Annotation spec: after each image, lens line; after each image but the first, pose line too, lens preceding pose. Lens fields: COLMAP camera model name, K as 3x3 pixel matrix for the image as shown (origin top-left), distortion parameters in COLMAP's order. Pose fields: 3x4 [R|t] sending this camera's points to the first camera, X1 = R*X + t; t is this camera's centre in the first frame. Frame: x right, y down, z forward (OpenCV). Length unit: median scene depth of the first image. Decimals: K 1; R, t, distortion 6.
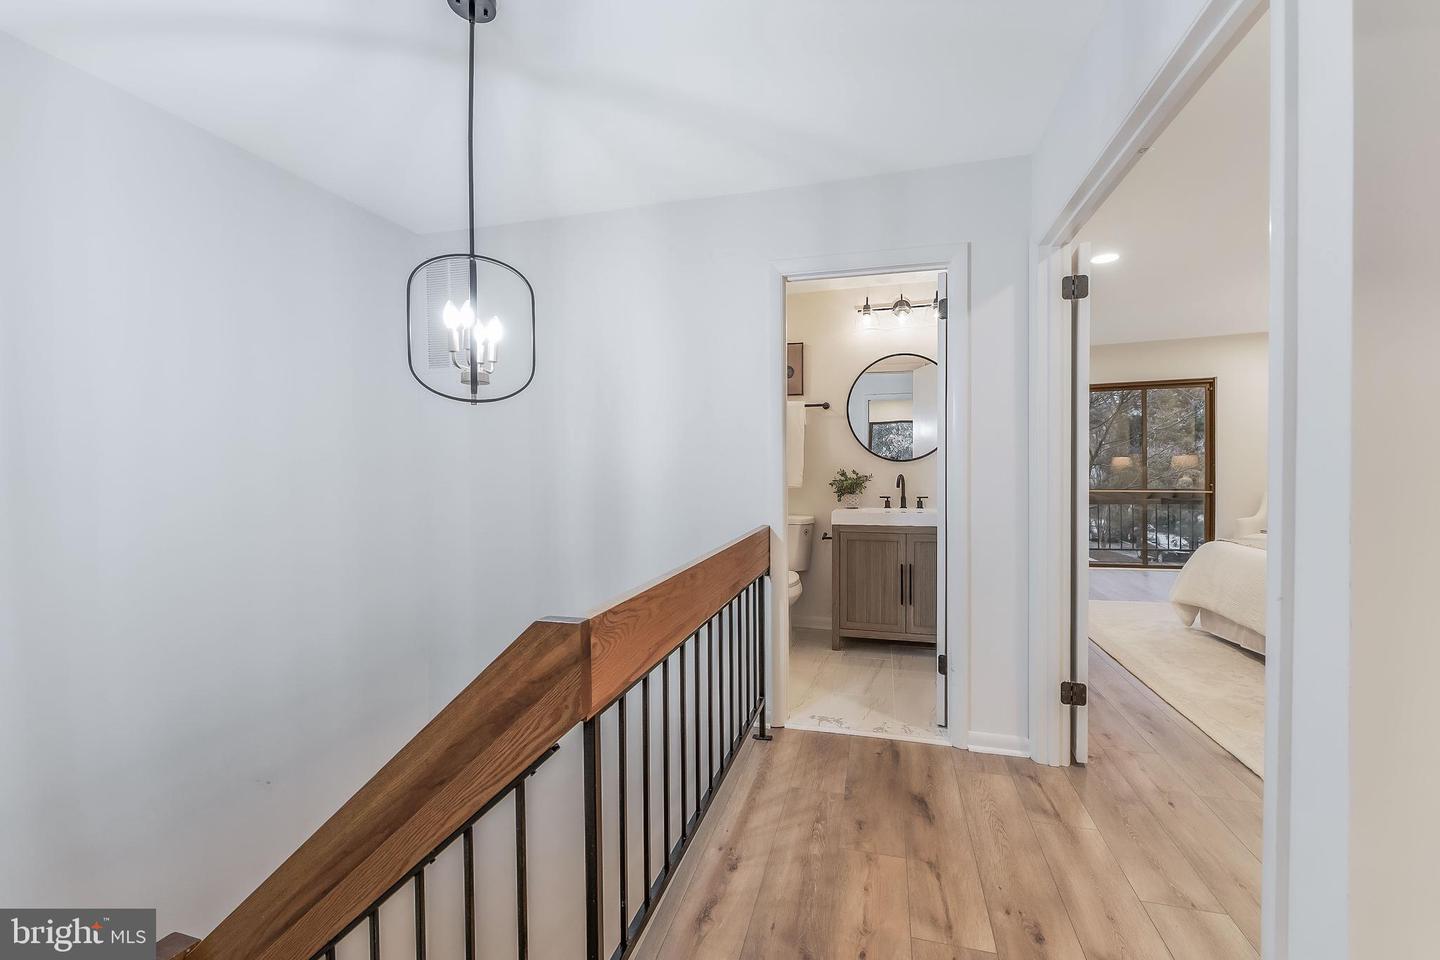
lens RADIAL K [[584.1, 0, 727.6], [0, 584.1, 470.1], [0, 0, 1]] dist [0.001505, -0.000896]
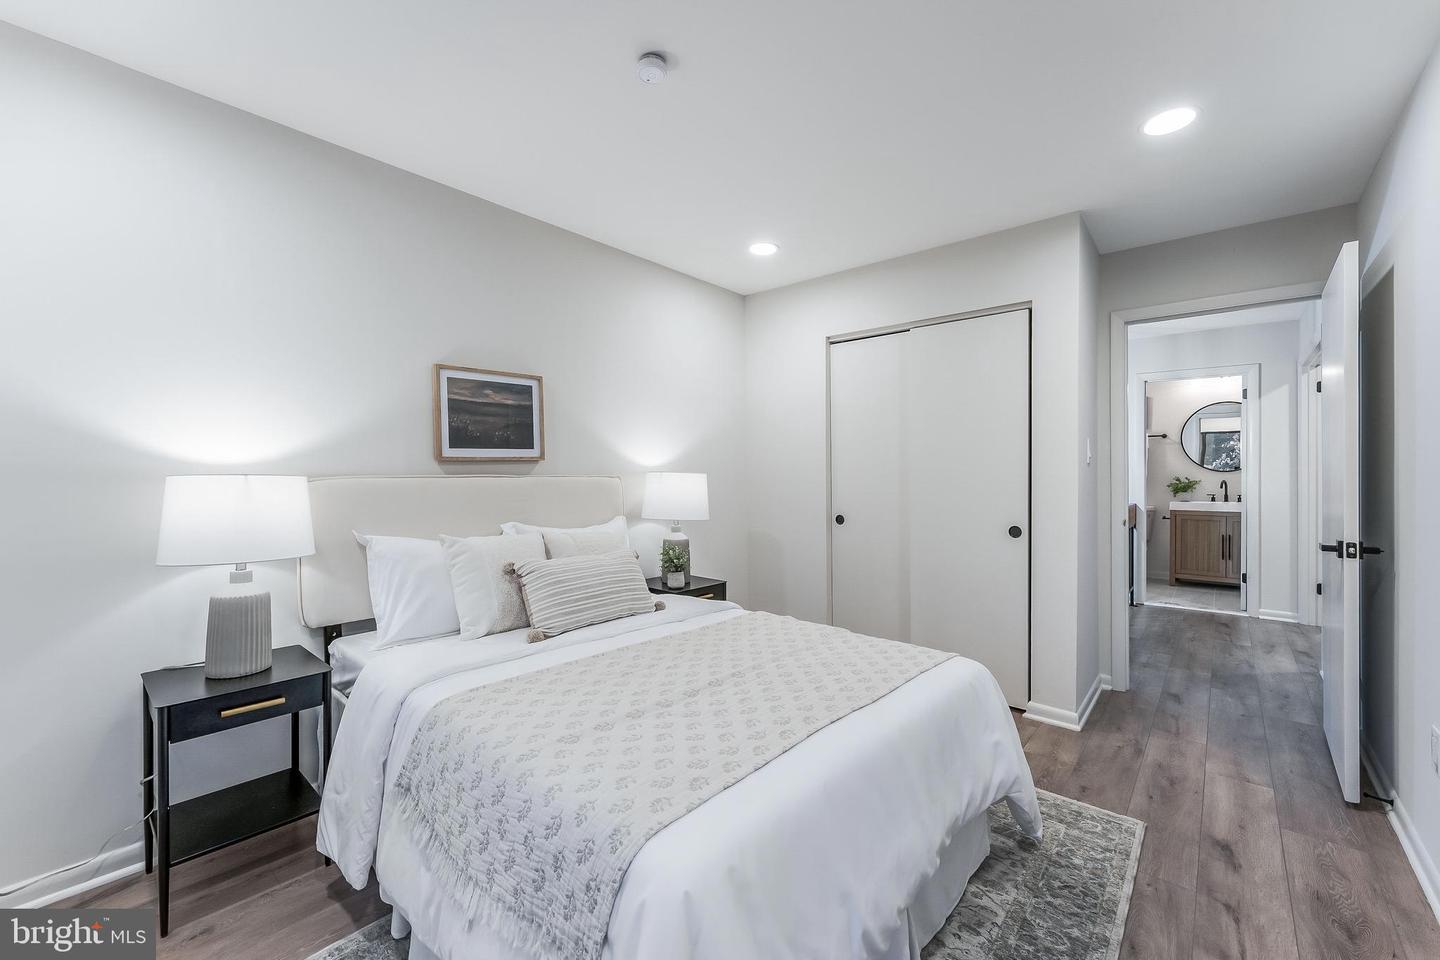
lens RADIAL K [[584.1, 0, 723.4], [0, 584.1, 470.9], [0, 0, 1]] dist [0.001505, -0.000896]
pose [[0.899729, 0.005996, -0.436408, -0.221537], [-0.010175, 0.999922, -0.007239, 0.007737], [0.436330, 0.010954, 0.899720, -0.972444]]
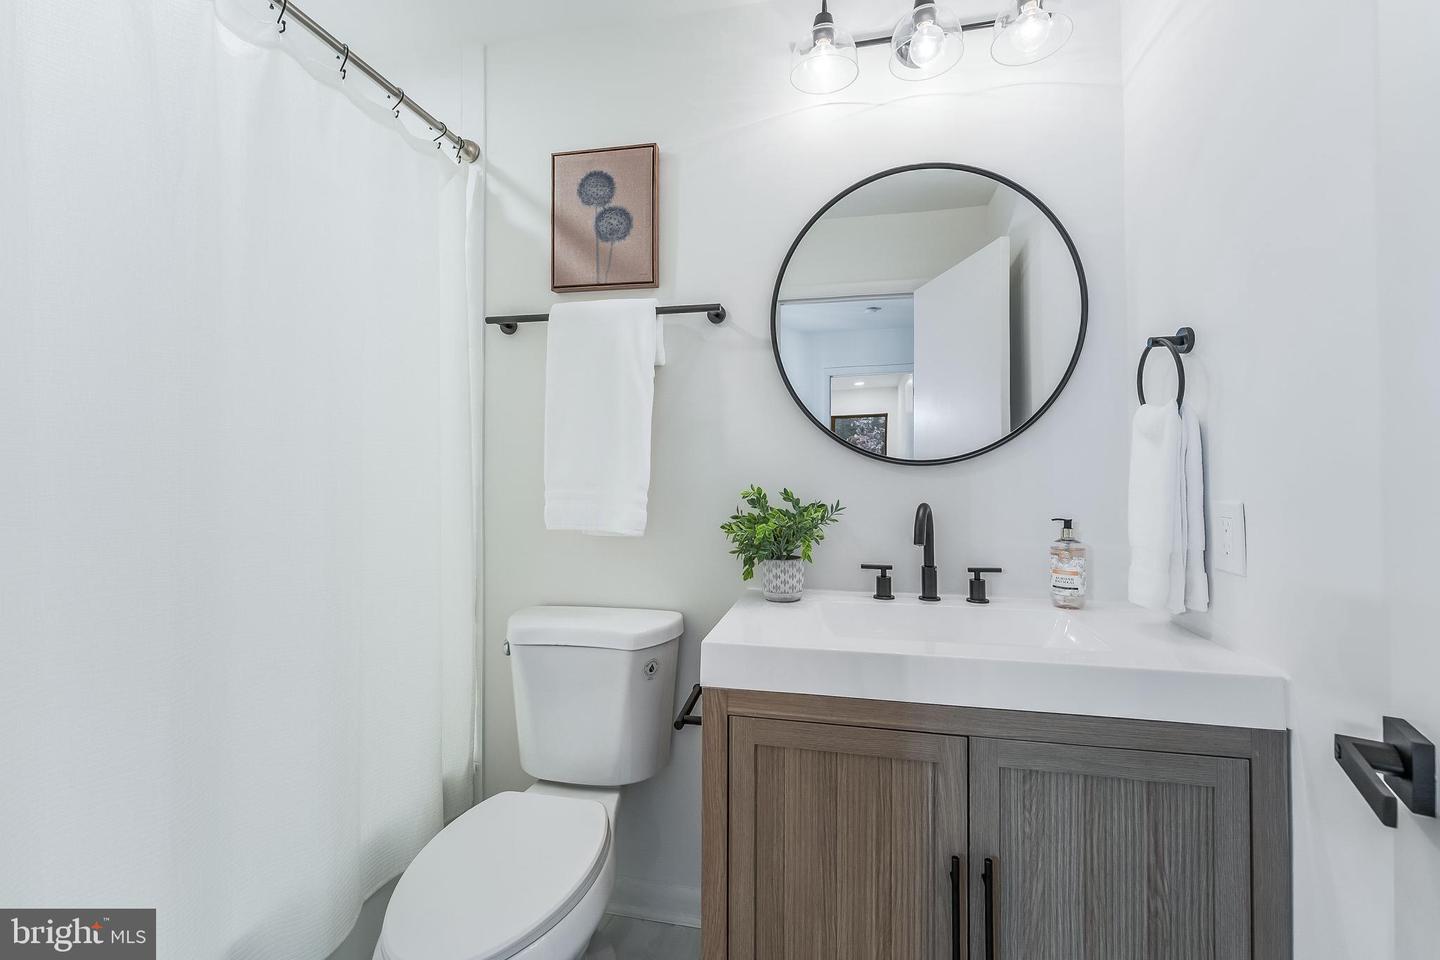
lens RADIAL K [[584.1, 0, 724.1], [0, 584.1, 474.1], [0, 0, 1]] dist [0.001505, -0.000896]
pose [[0.998821, 0.008892, 0.047731, 0.162508], [-0.007439, 0.999506, -0.030531, 0.001735], [-0.047979, 0.030140, 0.998394, 0.658698]]
